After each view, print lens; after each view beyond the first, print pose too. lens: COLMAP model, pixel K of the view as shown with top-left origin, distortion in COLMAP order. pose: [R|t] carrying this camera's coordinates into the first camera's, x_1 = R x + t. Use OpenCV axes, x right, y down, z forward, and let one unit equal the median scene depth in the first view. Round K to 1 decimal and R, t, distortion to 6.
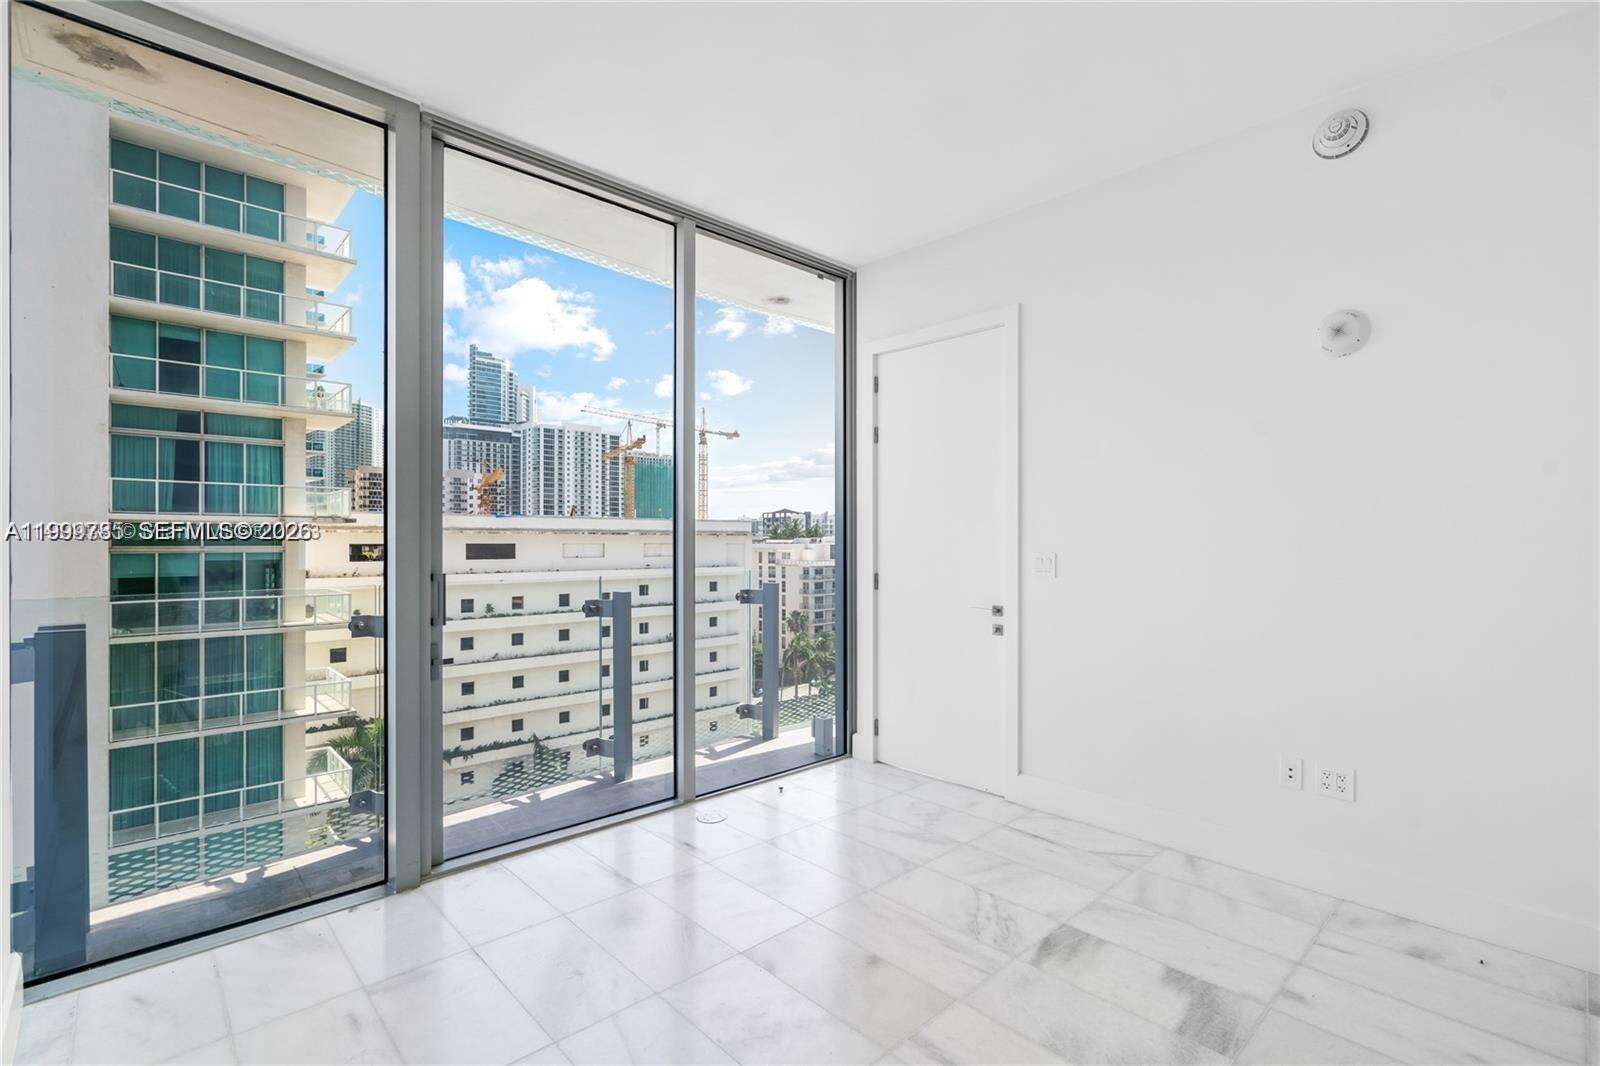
lens RADIAL K [[728.6, 0, 800.9], [0, 728.6, 539.2], [0, 0, 1]] dist [-0.000603, 0.000322]
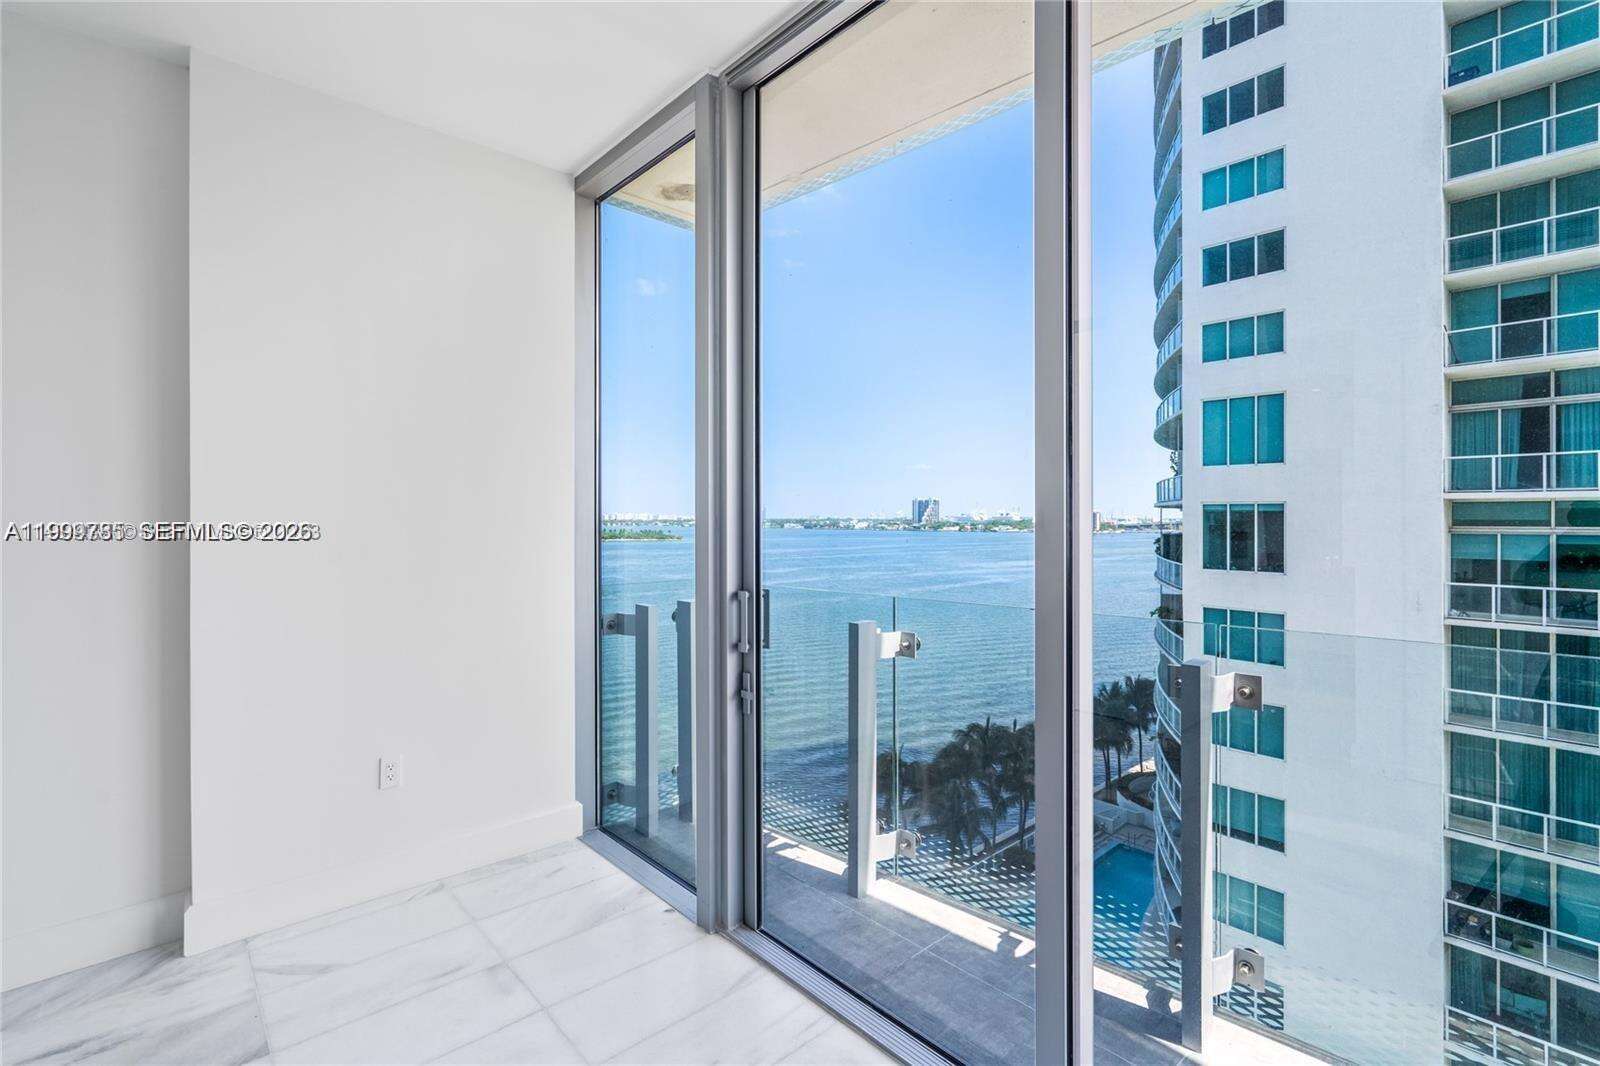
lens RADIAL K [[722.2, 0, 816.3], [0, 722.2, 516.3], [0, 0, 1]] dist [0.001224, 0.000199]
pose [[-0.008434, -0.001518, -0.999963, 0.041528], [0.003621, 0.999992, -0.001549, -0.004595], [0.999958, -0.003634, -0.008429, 0.125627]]
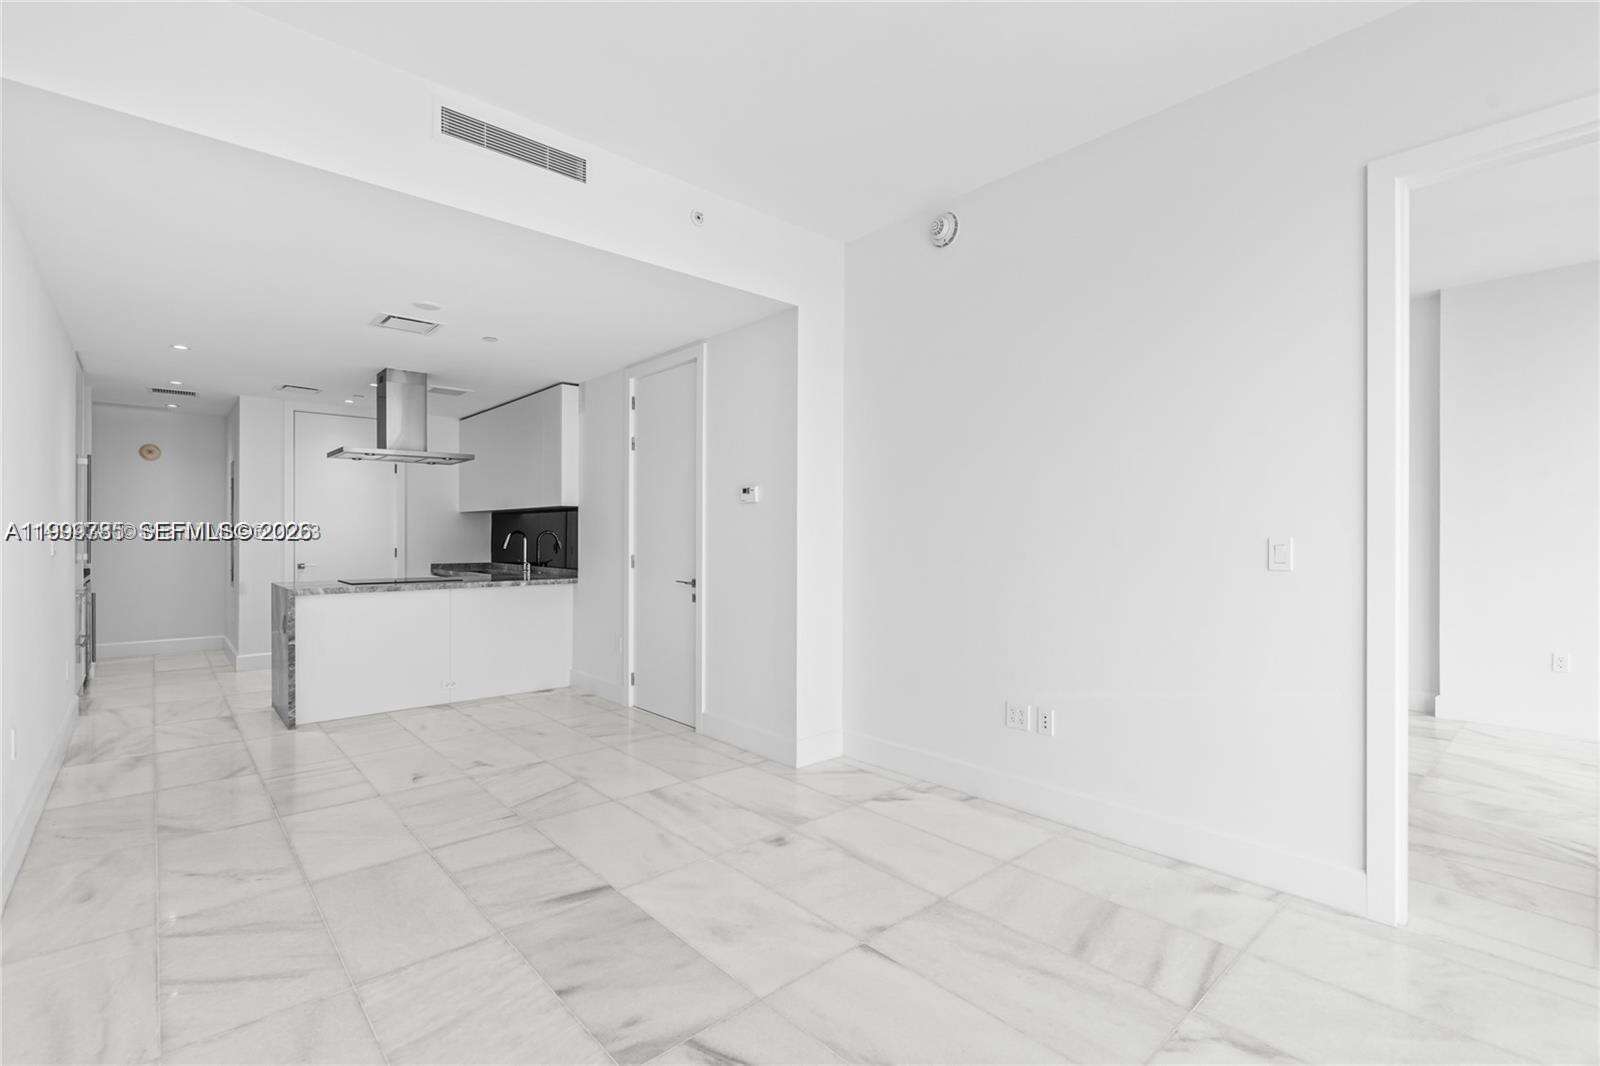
lens RADIAL K [[728.6, 0, 800.9], [0, 728.6, 539.2], [0, 0, 1]] dist [-0.000603, 0.000322]
pose [[-0.999560, -0.002767, 0.029546, 0.114817], [-0.002612, 0.999983, 0.005257, 0.002898], [-0.029560, 0.005177, -0.999550, 0.245285]]
